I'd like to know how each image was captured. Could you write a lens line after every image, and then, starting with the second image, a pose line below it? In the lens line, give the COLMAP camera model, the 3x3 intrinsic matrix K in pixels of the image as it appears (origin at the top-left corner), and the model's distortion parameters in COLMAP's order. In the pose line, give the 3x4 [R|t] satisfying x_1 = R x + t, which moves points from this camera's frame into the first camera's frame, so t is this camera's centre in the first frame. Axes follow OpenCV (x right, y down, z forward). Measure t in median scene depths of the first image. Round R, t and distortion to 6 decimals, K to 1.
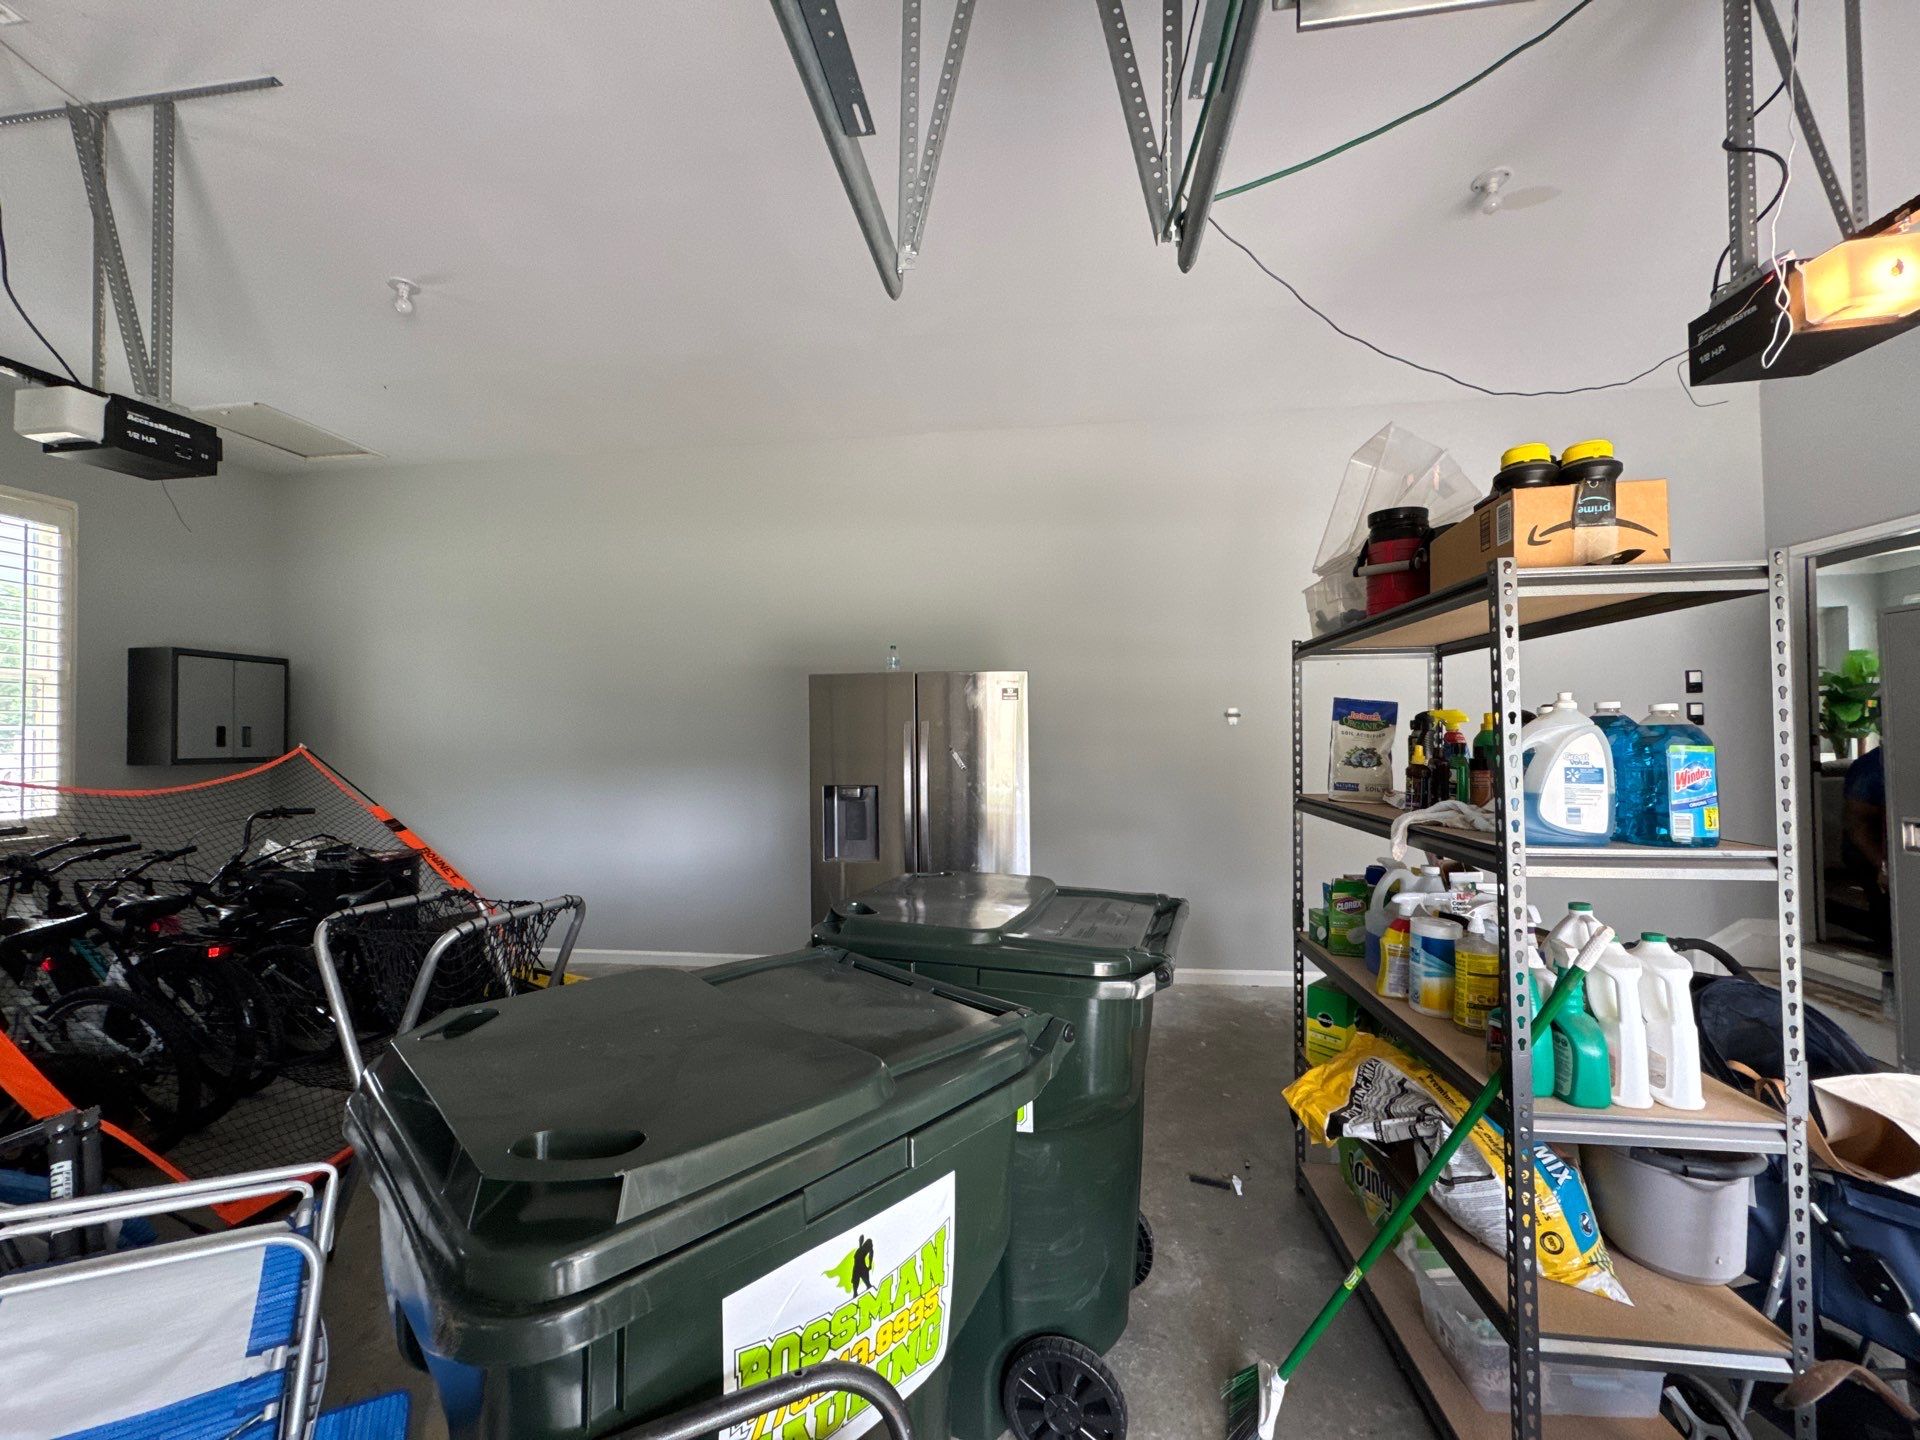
lens RADIAL K [[766.4, 0, 958.6], [0, 766.4, 723.8], [0, 0, 1]] dist [0.002050, 0.000423]
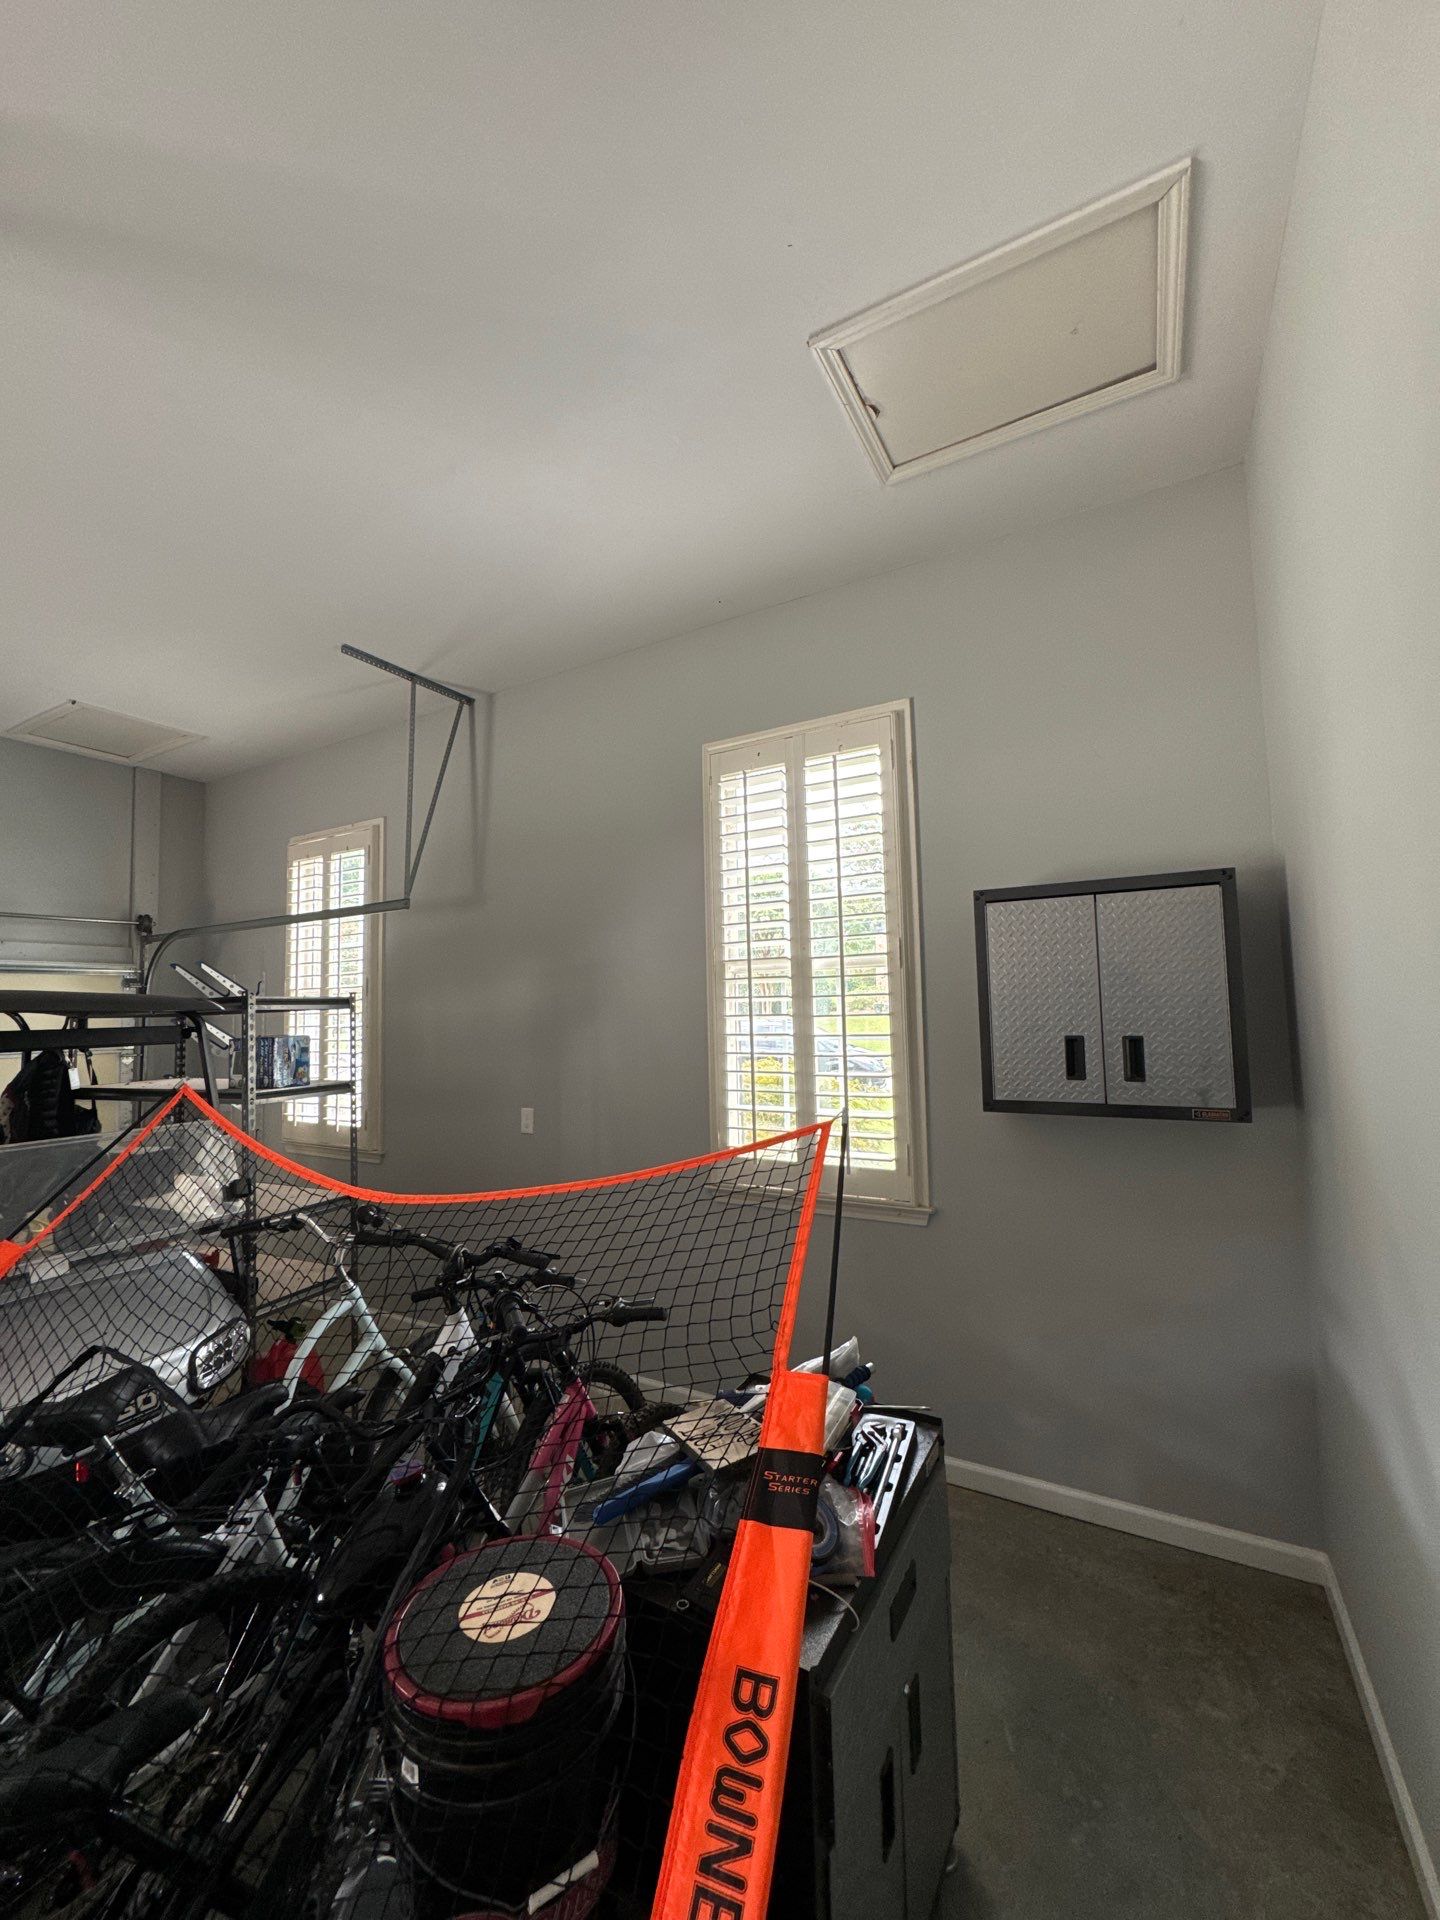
lens RADIAL K [[766.4, 0, 723.8], [0, 766.4, 961.6], [0, 0, 1]] dist [0.002050, 0.000423]
pose [[-0.374974, -0.040814, -0.926137, -0.825478], [0.044095, 0.997114, -0.061796, -0.044362], [0.925986, -0.064010, -0.372092, 1.859283]]
